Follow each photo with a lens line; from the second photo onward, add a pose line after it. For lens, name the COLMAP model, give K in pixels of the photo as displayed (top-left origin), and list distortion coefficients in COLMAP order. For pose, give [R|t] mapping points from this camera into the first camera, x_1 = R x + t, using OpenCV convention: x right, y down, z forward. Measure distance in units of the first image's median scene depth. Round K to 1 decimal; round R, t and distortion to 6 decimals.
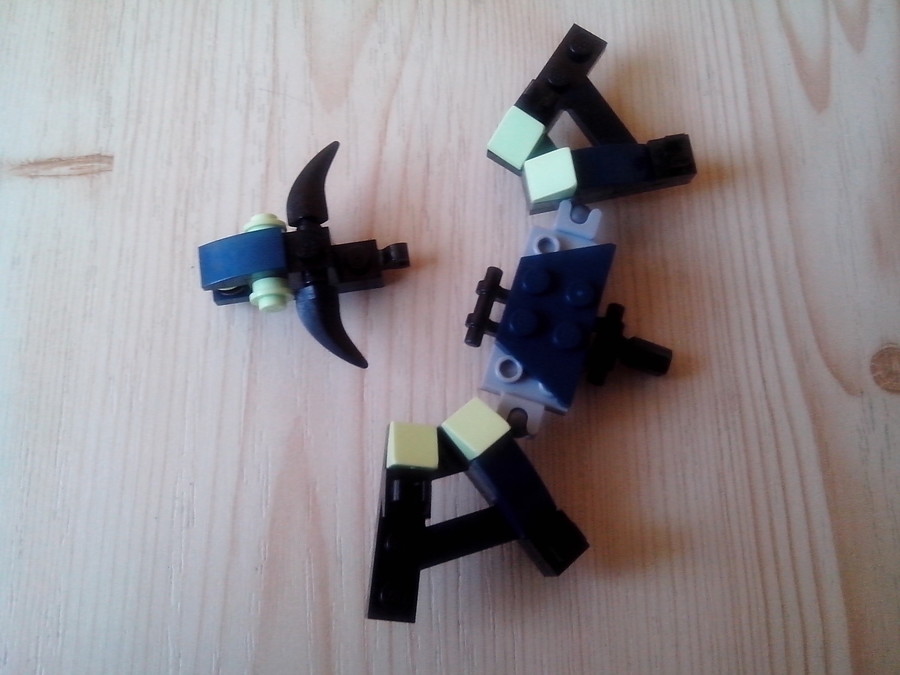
lens RADIAL K [[601.6, 0, 445.2], [0, 601.6, 316.1], [0, 0, 1]] dist [0.045928, -0.062165]
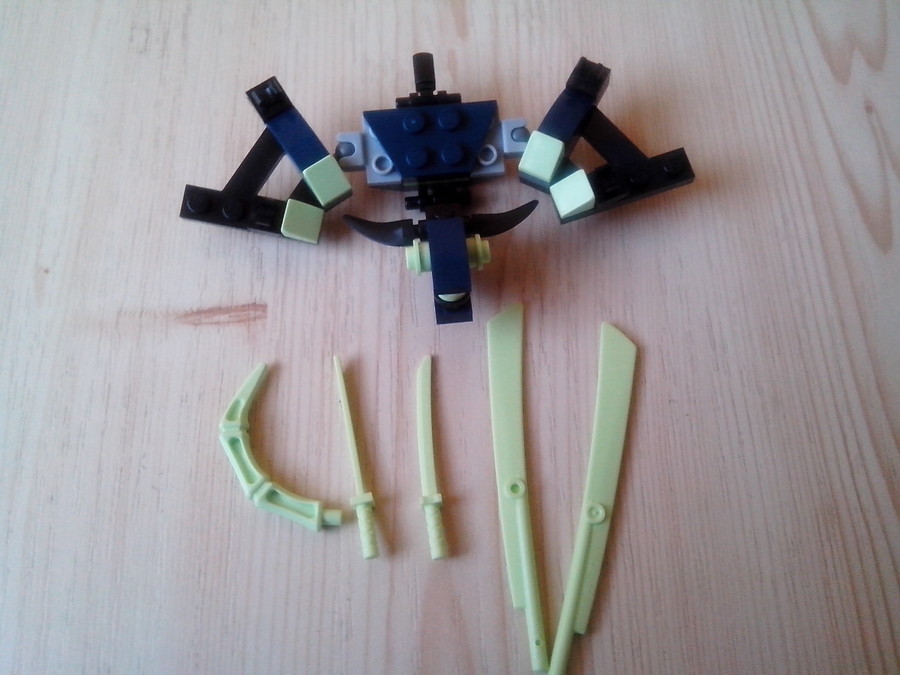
lens RADIAL K [[726.9, 0, 449.8], [0, 726.9, 330.5], [0, 0, 1]] dist [0.067453, -0.136446]
pose [[0.999746, -0.019985, -0.010422, -0.196473], [0.018401, 0.990721, -0.134658, -0.024999], [0.013017, 0.134432, 0.990837, -0.367738]]
